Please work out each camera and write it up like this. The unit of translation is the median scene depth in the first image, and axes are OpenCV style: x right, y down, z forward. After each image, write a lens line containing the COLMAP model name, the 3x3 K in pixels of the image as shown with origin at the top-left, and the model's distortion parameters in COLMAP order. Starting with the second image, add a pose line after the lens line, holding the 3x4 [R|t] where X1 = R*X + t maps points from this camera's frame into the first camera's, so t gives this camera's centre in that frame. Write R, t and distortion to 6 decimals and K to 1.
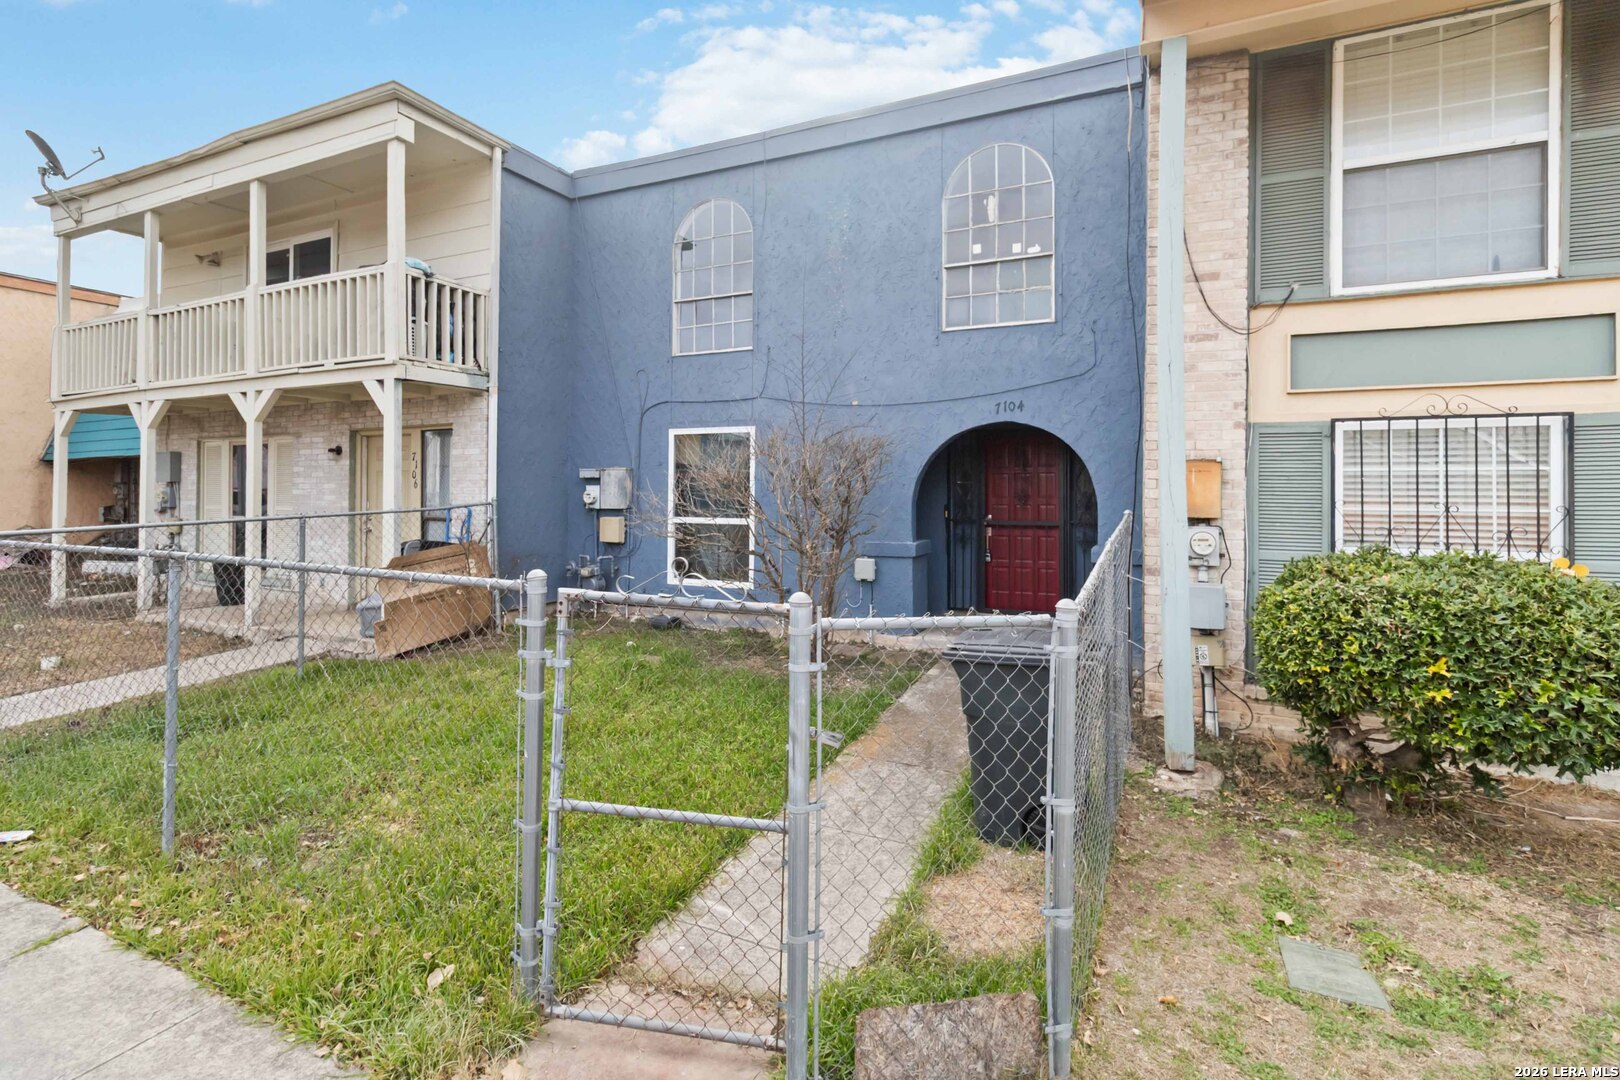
lens RADIAL K [[776.3, 0, 812.0], [0, 776.3, 514.7], [0, 0, 1]] dist [0.000612, 0.001189]
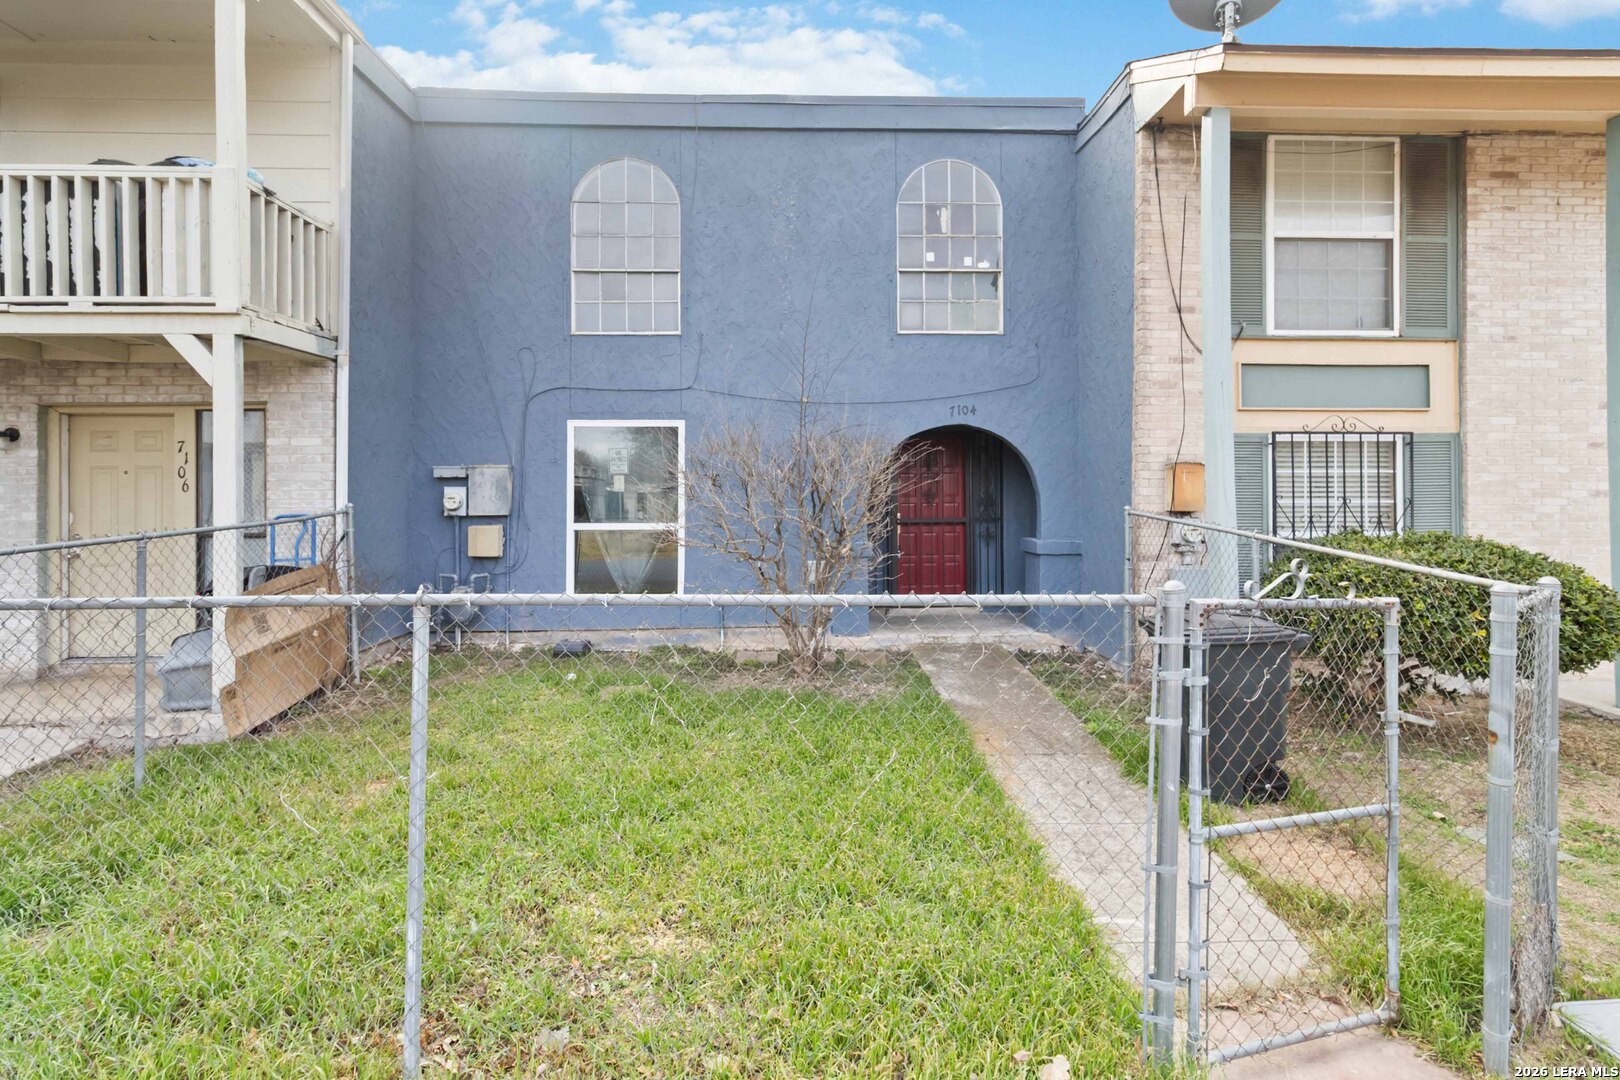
lens RADIAL K [[781.5, 0, 826.9], [0, 781.5, 518.8], [0, 0, 1]] dist [-0.001372, 0.000393]
pose [[0.887941, -0.023805, 0.459341, -0.385806], [0.021169, 0.999717, 0.010889, -0.006601], [-0.459470, 0.000055, 0.888193, 0.131639]]
